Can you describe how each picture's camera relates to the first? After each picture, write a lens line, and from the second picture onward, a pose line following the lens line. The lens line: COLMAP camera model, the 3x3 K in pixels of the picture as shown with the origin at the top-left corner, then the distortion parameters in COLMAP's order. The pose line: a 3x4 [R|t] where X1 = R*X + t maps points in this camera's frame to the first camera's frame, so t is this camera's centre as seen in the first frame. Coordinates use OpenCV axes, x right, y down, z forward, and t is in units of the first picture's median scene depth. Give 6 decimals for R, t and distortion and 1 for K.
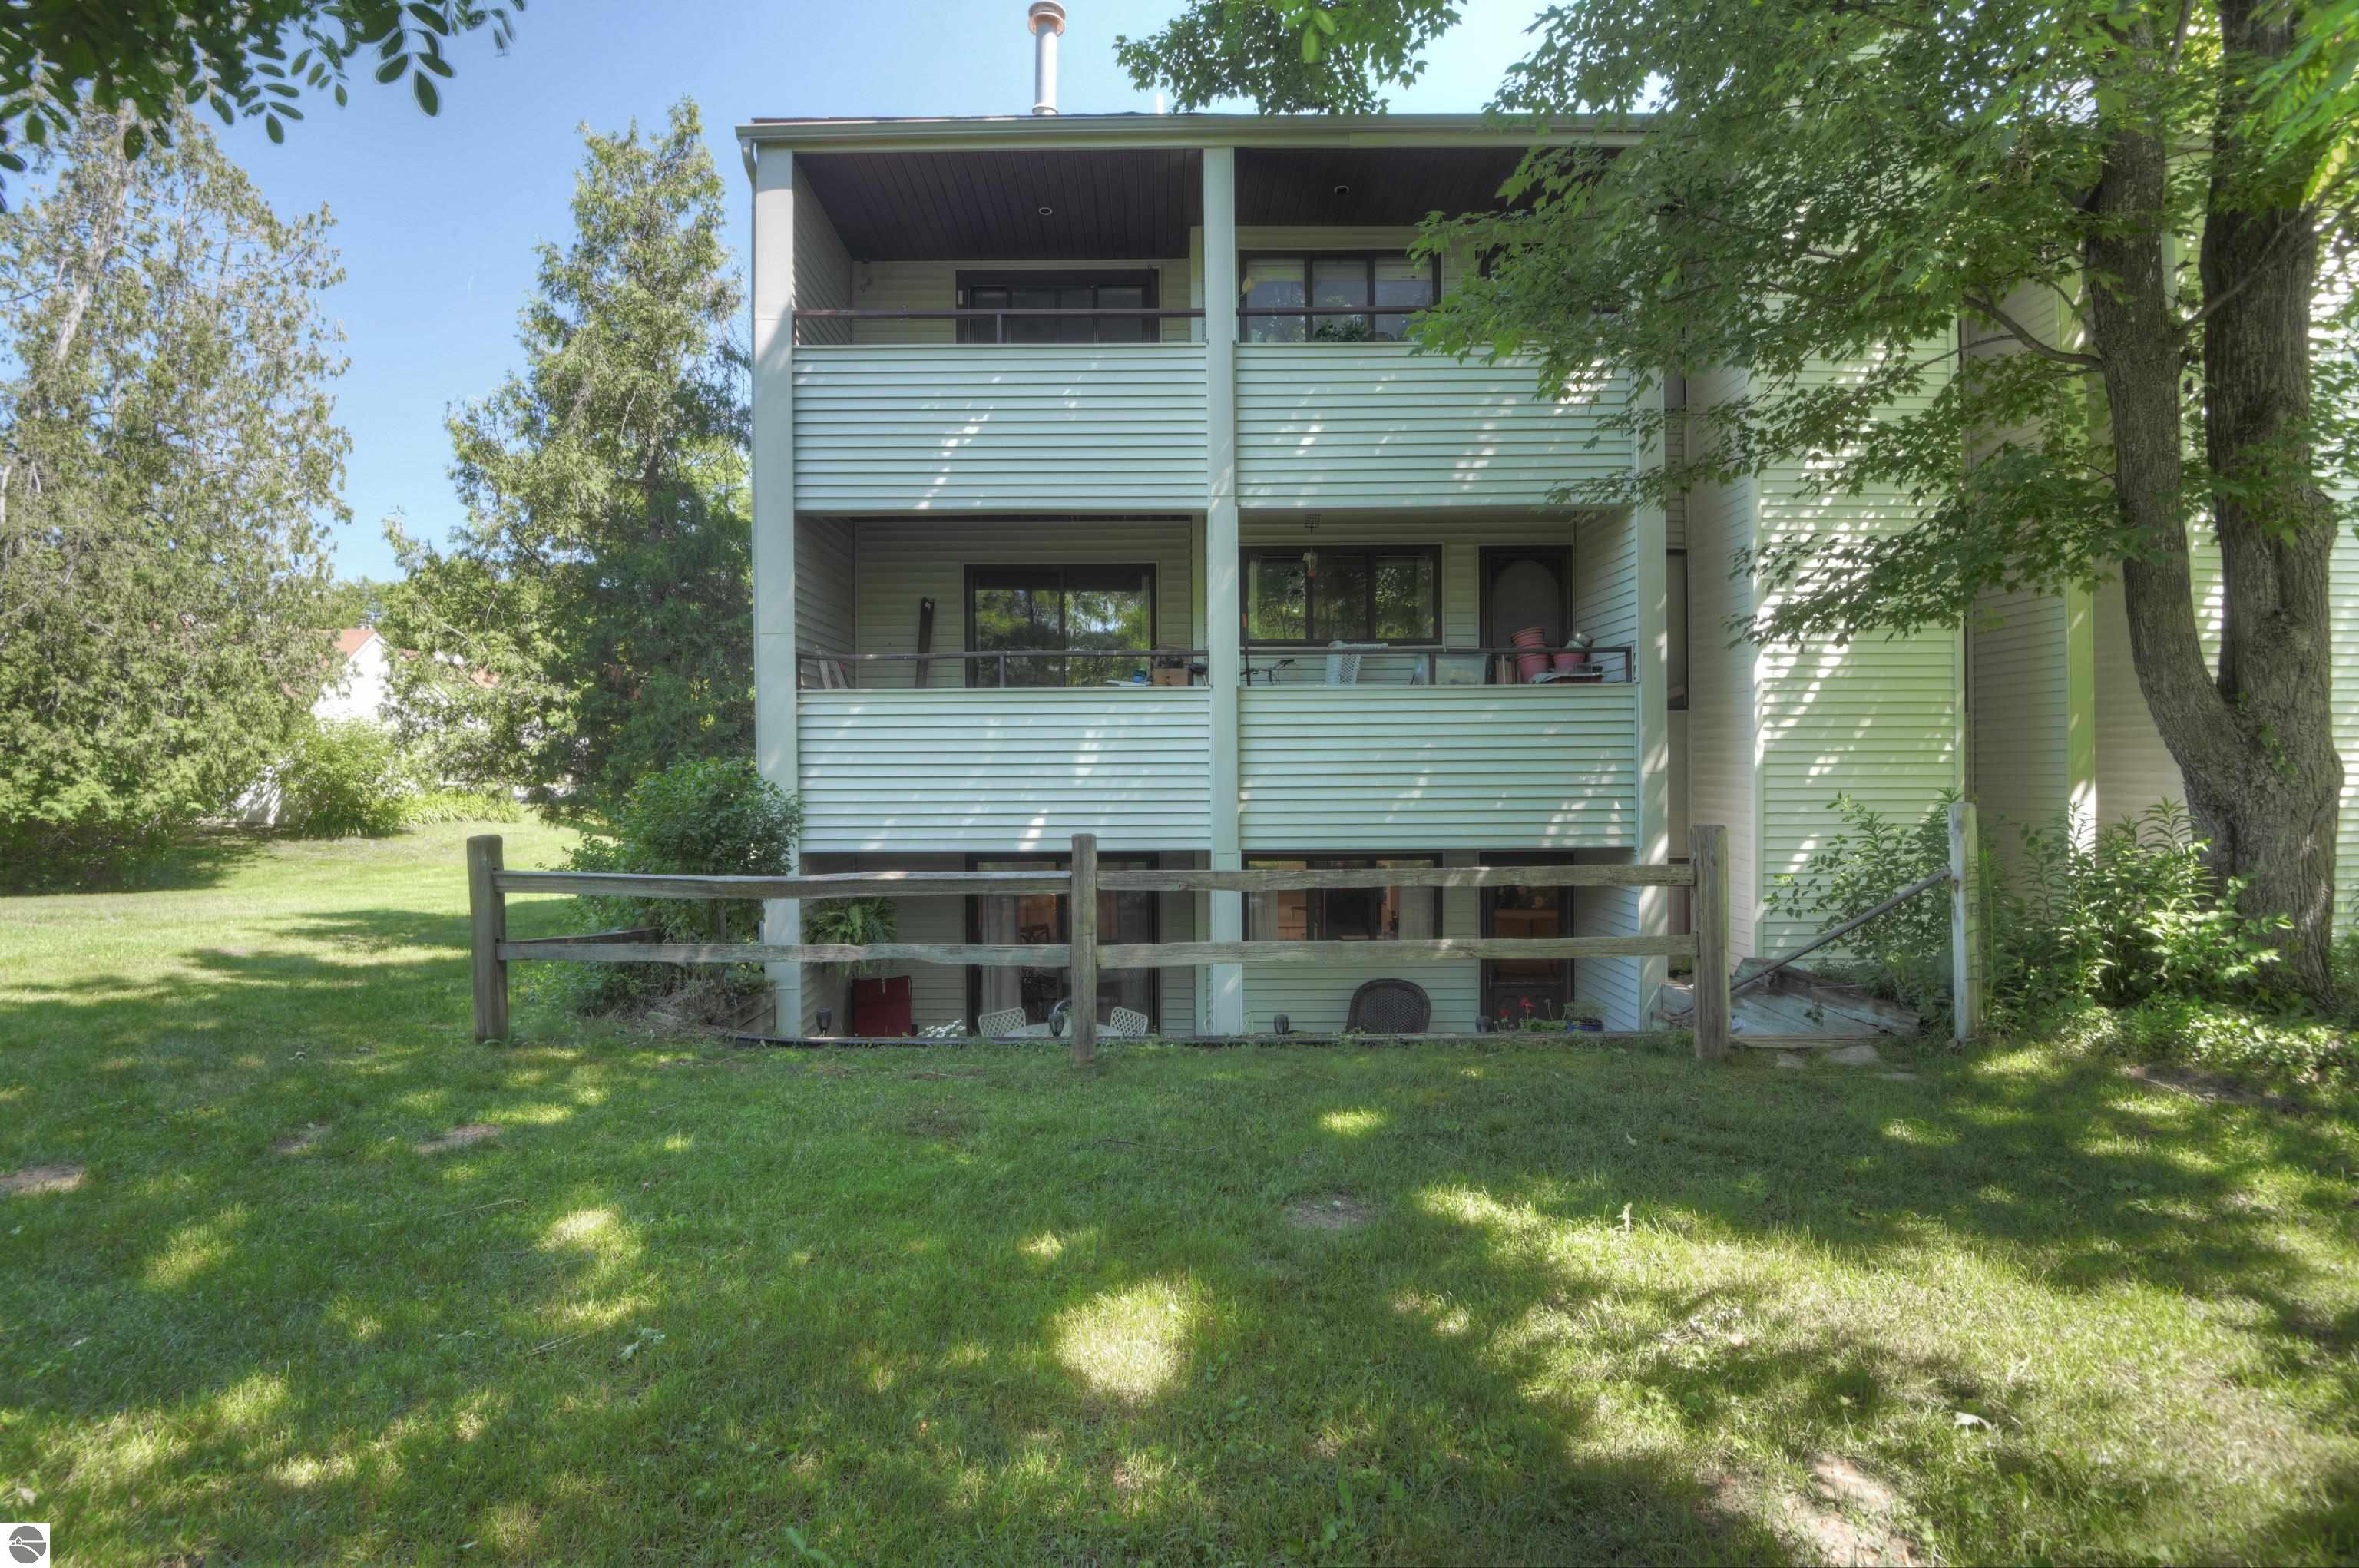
lens RADIAL K [[1109.3, 0, 1143.6], [0, 1109.3, 781.4], [0, 0, 1]] dist [-0.016293, -0.017582]
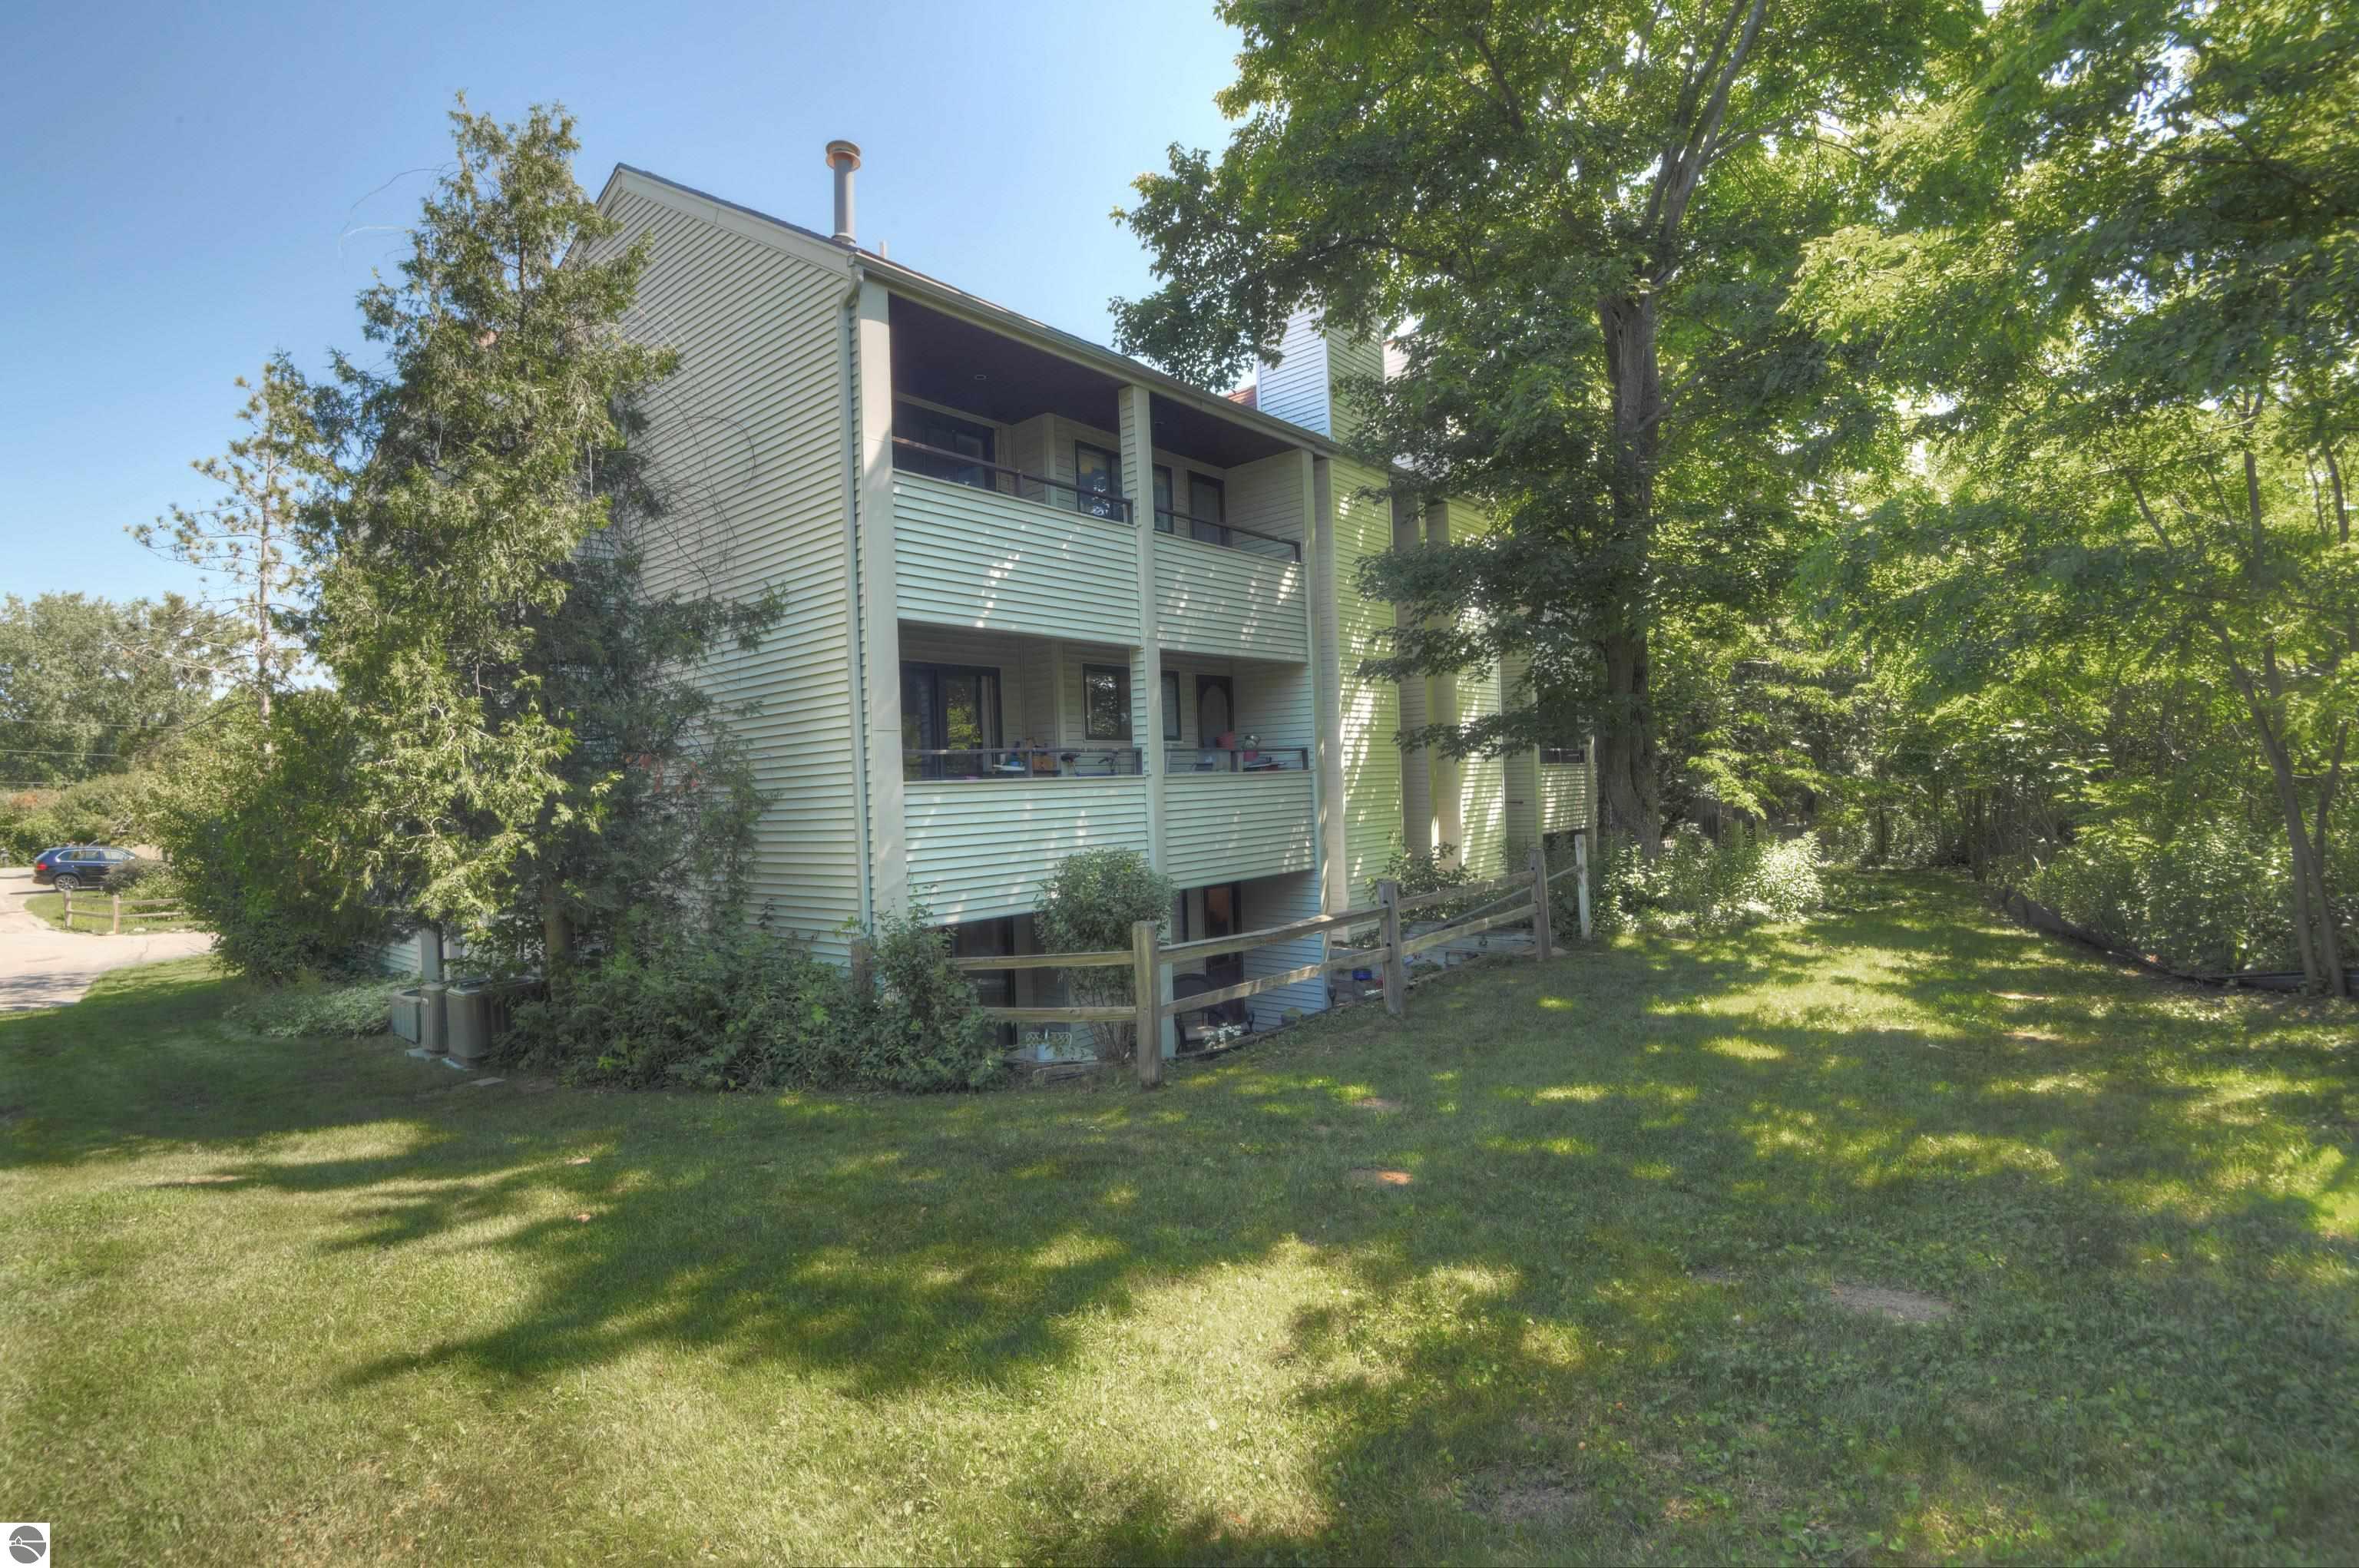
lens RADIAL K [[1109.3, 0, 1143.6], [0, 1109.3, 781.4], [0, 0, 1]] dist [-0.016293, -0.017582]
pose [[0.652316, -0.015226, 0.757794, -0.979291], [0.041649, 0.999008, -0.015778, -0.056502], [-0.756802, 0.041853, 0.652303, 0.107644]]
